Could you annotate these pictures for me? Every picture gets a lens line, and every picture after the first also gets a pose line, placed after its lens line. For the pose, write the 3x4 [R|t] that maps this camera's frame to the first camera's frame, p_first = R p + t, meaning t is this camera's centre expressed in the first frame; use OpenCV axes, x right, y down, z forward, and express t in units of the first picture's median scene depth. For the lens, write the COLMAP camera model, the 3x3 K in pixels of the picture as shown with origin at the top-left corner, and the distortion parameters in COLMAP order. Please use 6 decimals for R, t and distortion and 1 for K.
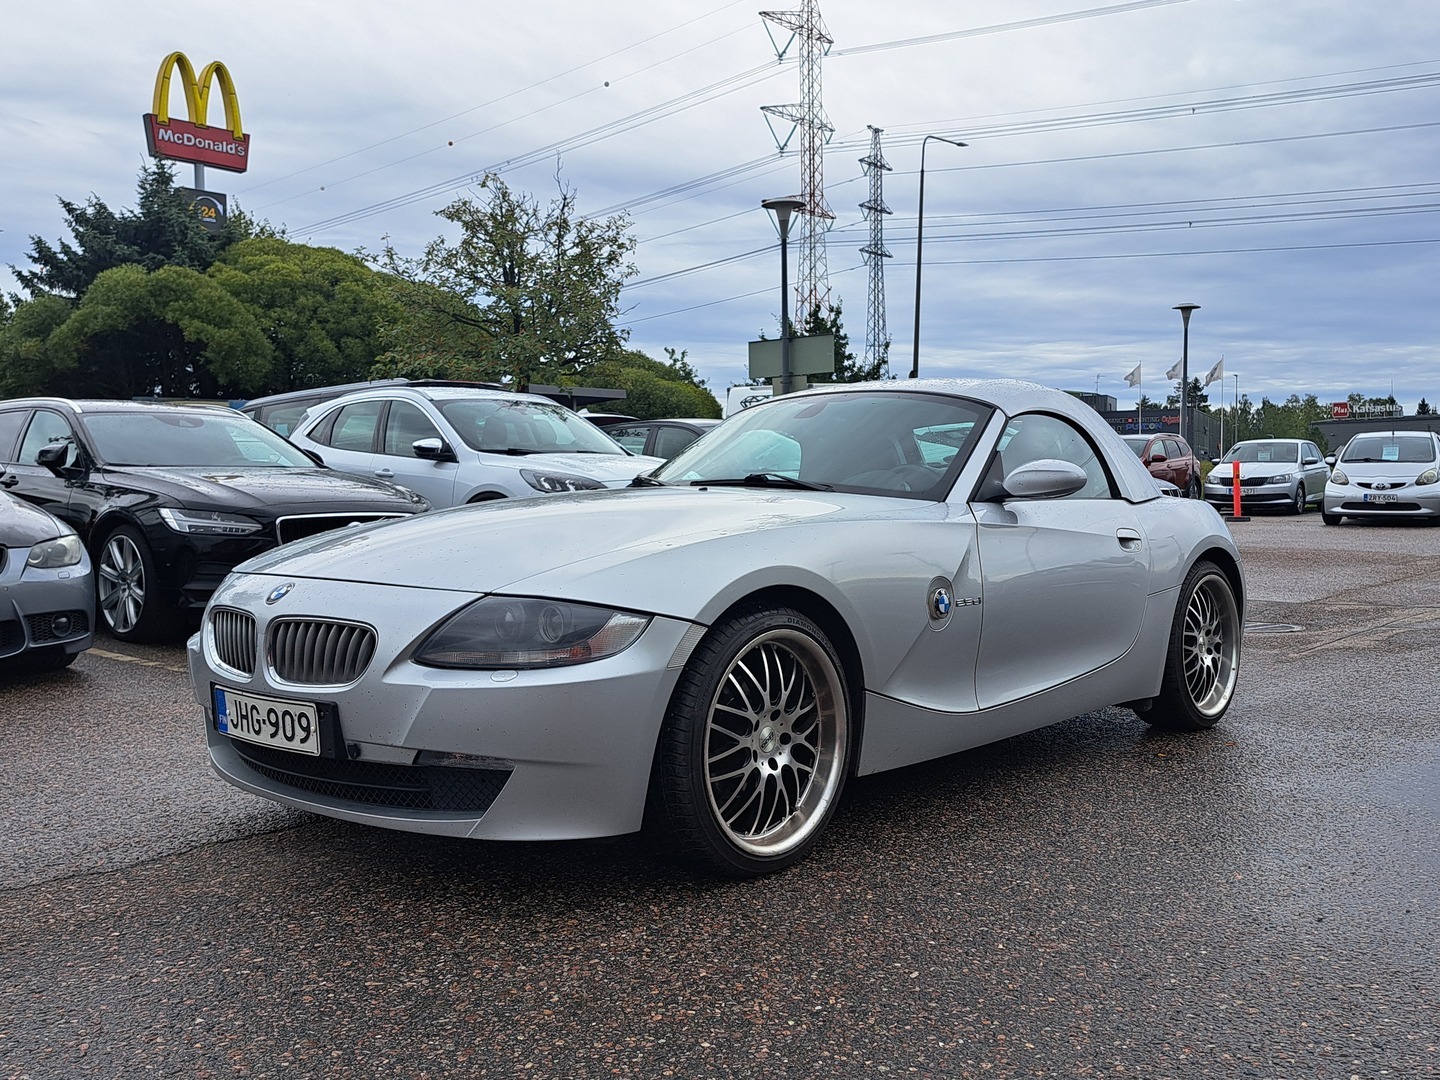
lens RADIAL K [[1328.5, 0, 725.8], [0, 1328.5, 542.6], [0, 0, 1]] dist [0.034347, -0.031107]
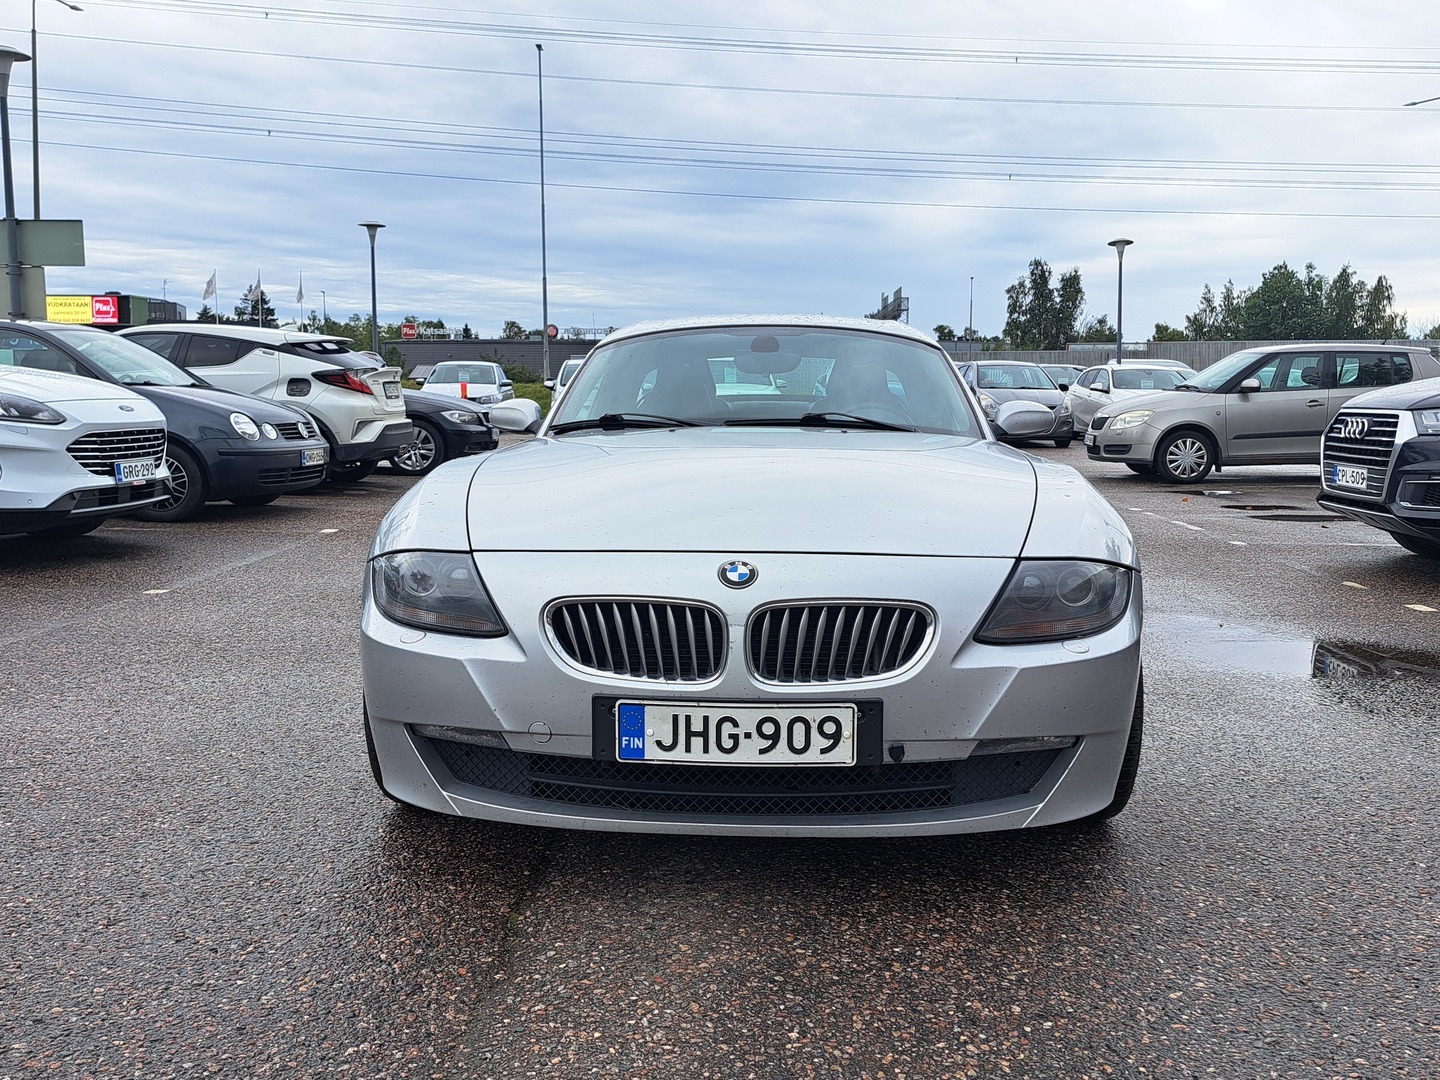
lens RADIAL K [[1328.5, 0, 725.8], [0, 1328.5, 542.6], [0, 0, 1]] dist [0.034347, -0.031107]
pose [[0.781580, -0.051763, 0.621654, -0.843038], [0.011738, 0.997595, 0.068308, -0.033937], [-0.623695, -0.046091, 0.780308, 0.398980]]
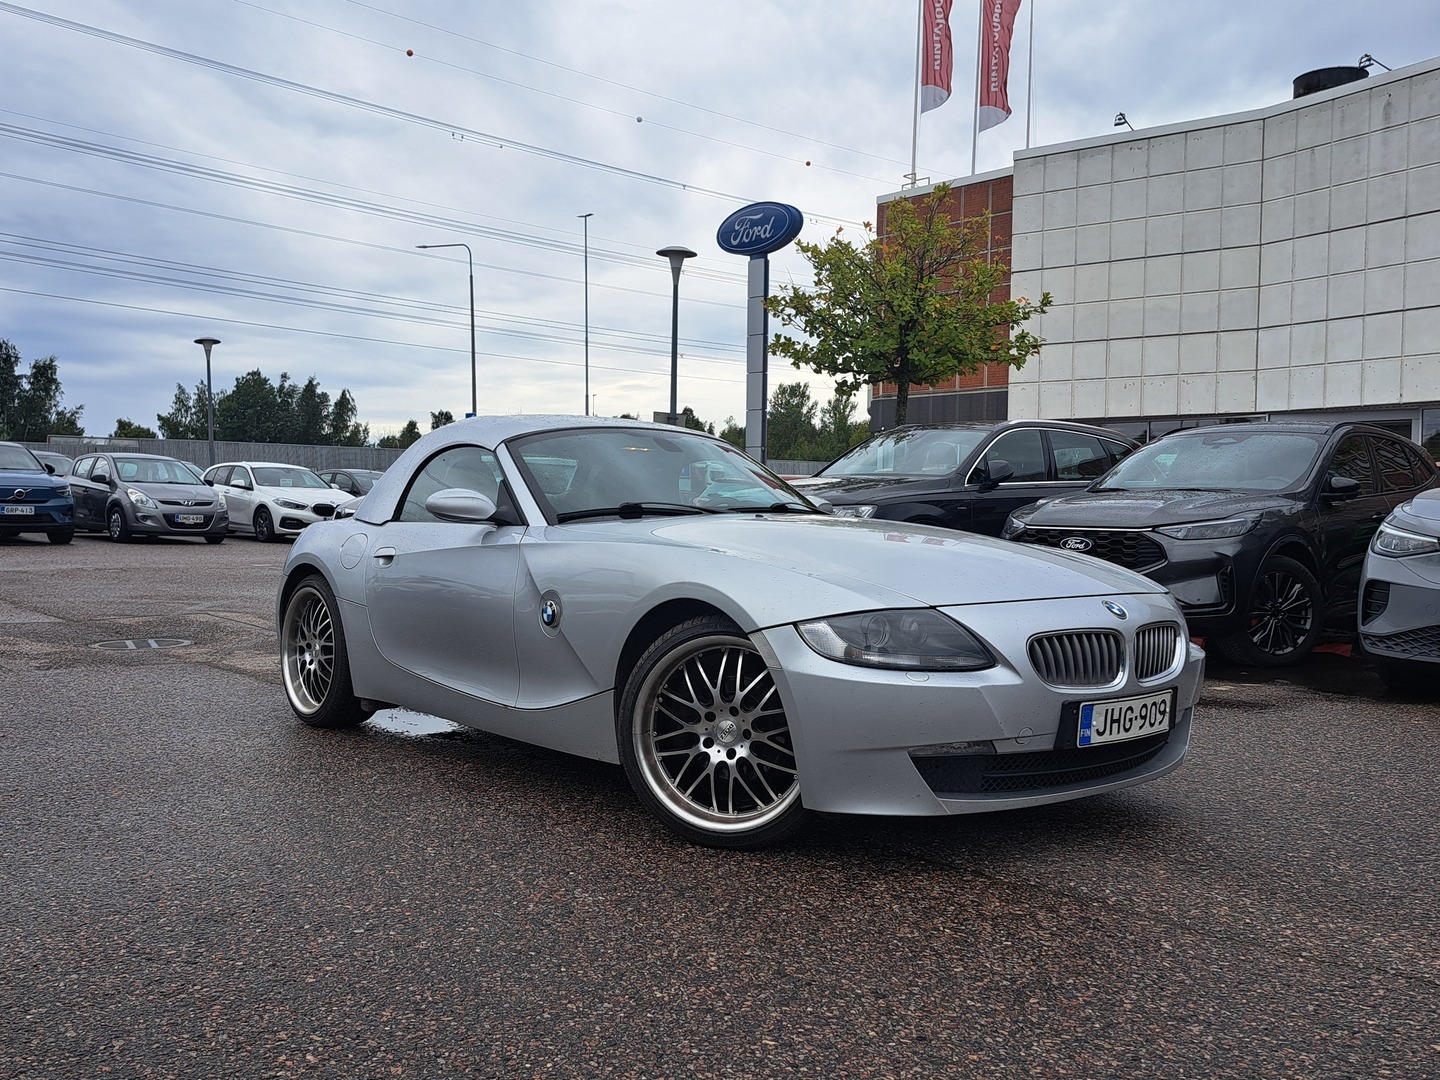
lens RADIAL K [[1328.5, 0, 725.8], [0, 1328.5, 542.6], [0, 0, 1]] dist [0.034347, -0.031107]
pose [[0.121686, -0.008789, 0.992530, -1.561264], [0.018633, 0.999805, 0.006568, -0.035231], [-0.992394, 0.017695, 0.121826, 1.216445]]
